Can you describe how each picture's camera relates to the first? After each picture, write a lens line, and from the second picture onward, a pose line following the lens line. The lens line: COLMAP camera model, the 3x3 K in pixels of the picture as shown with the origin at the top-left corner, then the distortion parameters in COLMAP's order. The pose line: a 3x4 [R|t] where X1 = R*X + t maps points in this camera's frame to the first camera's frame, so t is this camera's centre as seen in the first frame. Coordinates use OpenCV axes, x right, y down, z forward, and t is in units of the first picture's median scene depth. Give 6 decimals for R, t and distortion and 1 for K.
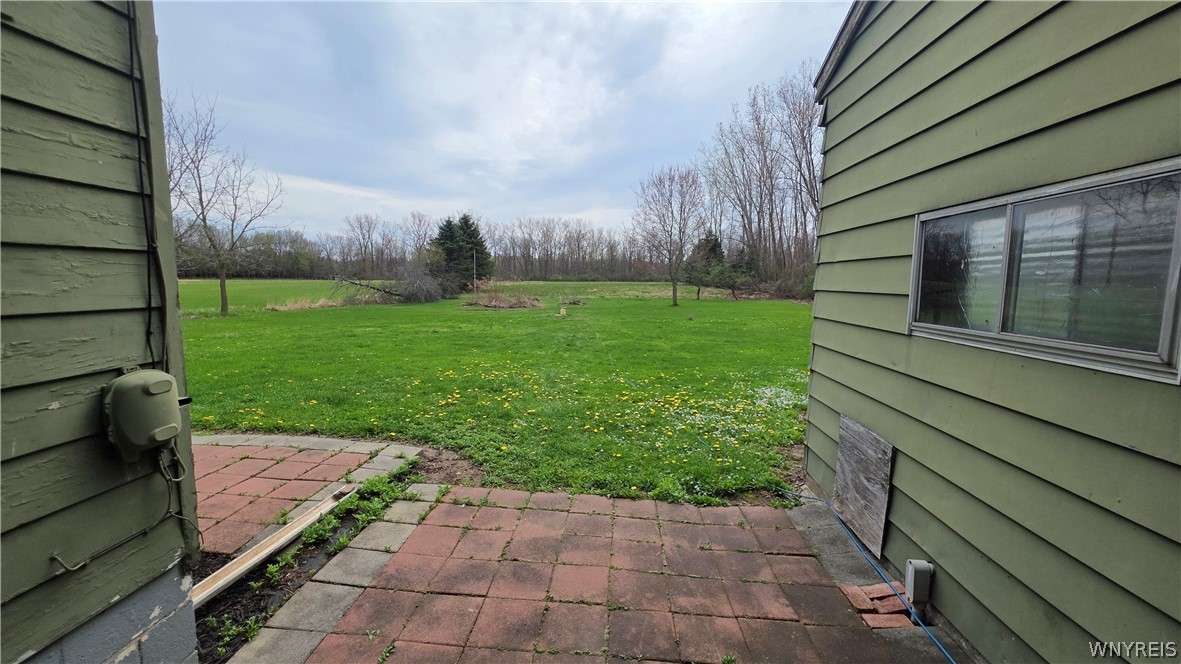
lens RADIAL K [[472.1, 0, 586.8], [0, 472.1, 339.1], [0, 0, 1]] dist [-0.006342, 0.001886]
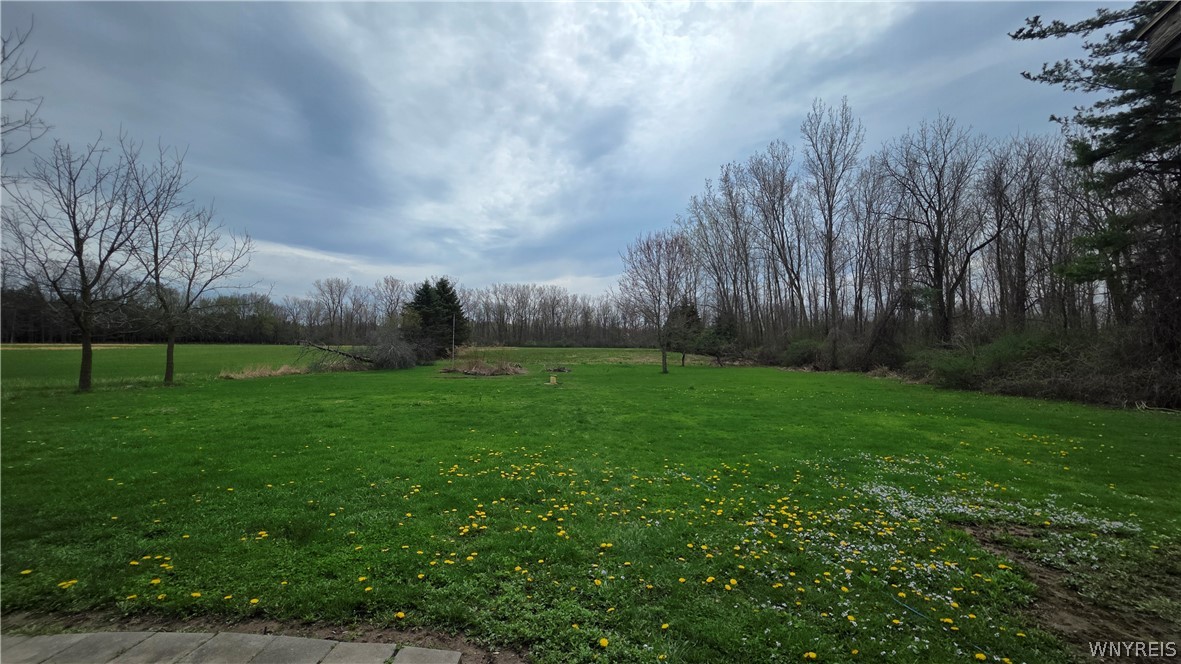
lens RADIAL K [[472.1, 0, 582.6], [0, 472.1, 341.7], [0, 0, 1]] dist [-0.006342, 0.001886]
pose [[0.998253, 0.004581, 0.058902, -0.028194], [0.003255, 0.991209, -0.132265, -0.006277], [-0.058990, 0.132226, 0.989463, 0.040714]]
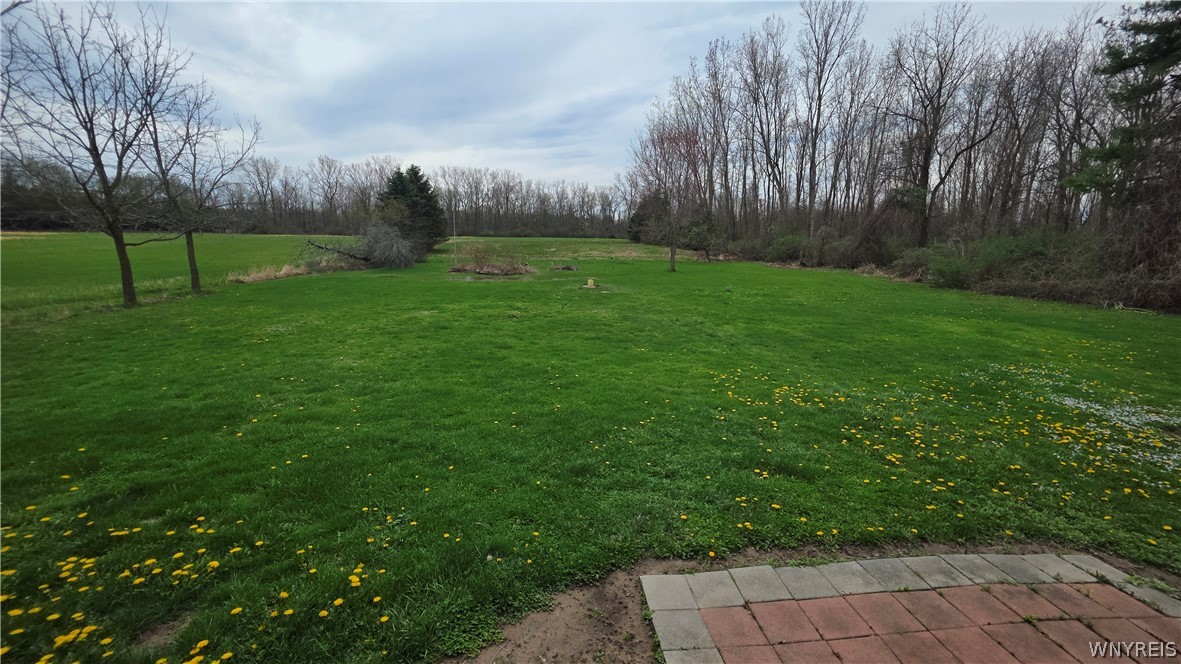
lens RADIAL K [[472.1, 0, 569.4], [0, 472.1, 334.8], [0, 0, 1]] dist [-0.006342, 0.001886]
pose [[0.987511, -0.025881, 0.155407, -0.137433], [0.011847, 0.995821, 0.090559, -0.023037], [-0.157101, -0.087587, 0.983691, 0.039987]]
